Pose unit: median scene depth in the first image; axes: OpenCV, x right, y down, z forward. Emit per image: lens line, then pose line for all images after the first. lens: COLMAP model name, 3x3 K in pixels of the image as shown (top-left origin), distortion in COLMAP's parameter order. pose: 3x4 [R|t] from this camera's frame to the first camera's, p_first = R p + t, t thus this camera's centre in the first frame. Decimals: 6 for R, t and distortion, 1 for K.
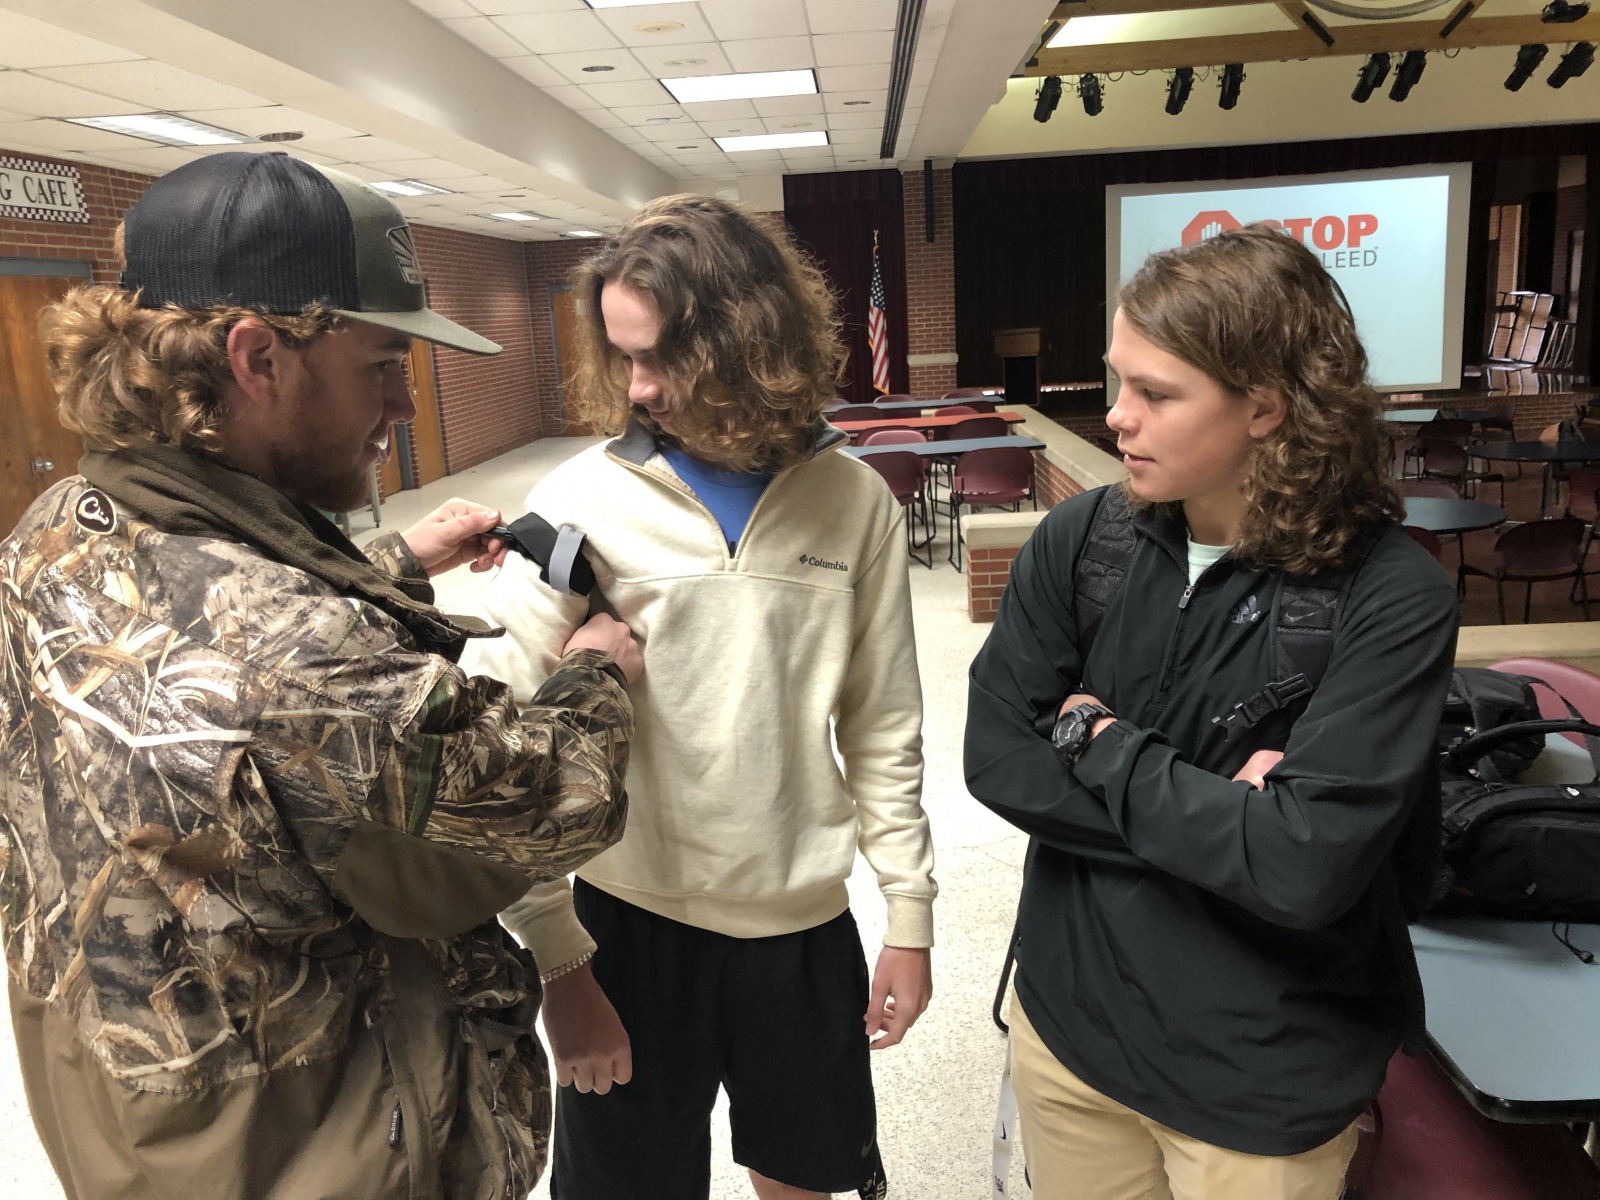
lens RADIAL K [[1317.4, 0, 828.2], [0, 1317.4, 600.3], [0, 0, 1]] dist [0.087246, -0.071402]
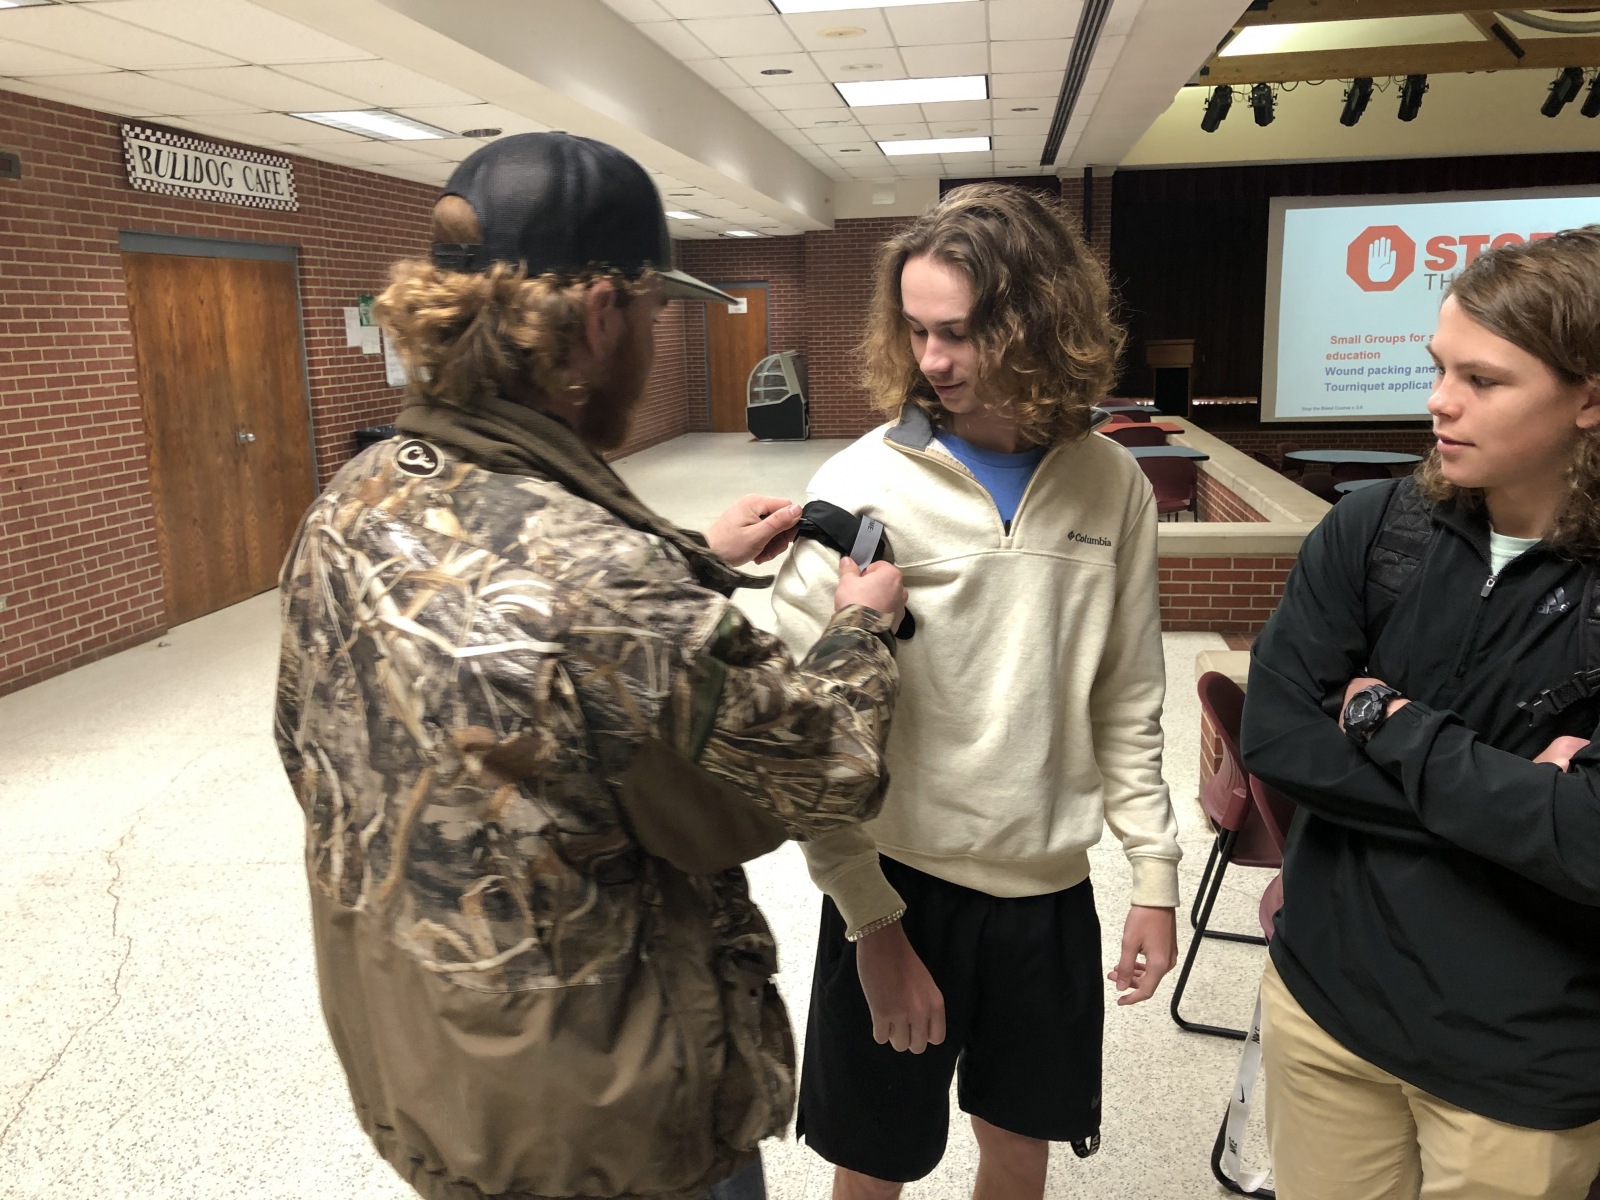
lens RADIAL K [[1317.4, 0, 828.2], [0, 1317.4, 600.3], [0, 0, 1]] dist [0.087246, -0.071402]
pose [[0.994510, 0.052378, -0.090594, -0.088617], [-0.052660, 0.998612, -0.000724, 0.021492], [0.090431, 0.005491, 0.995888, -0.055075]]
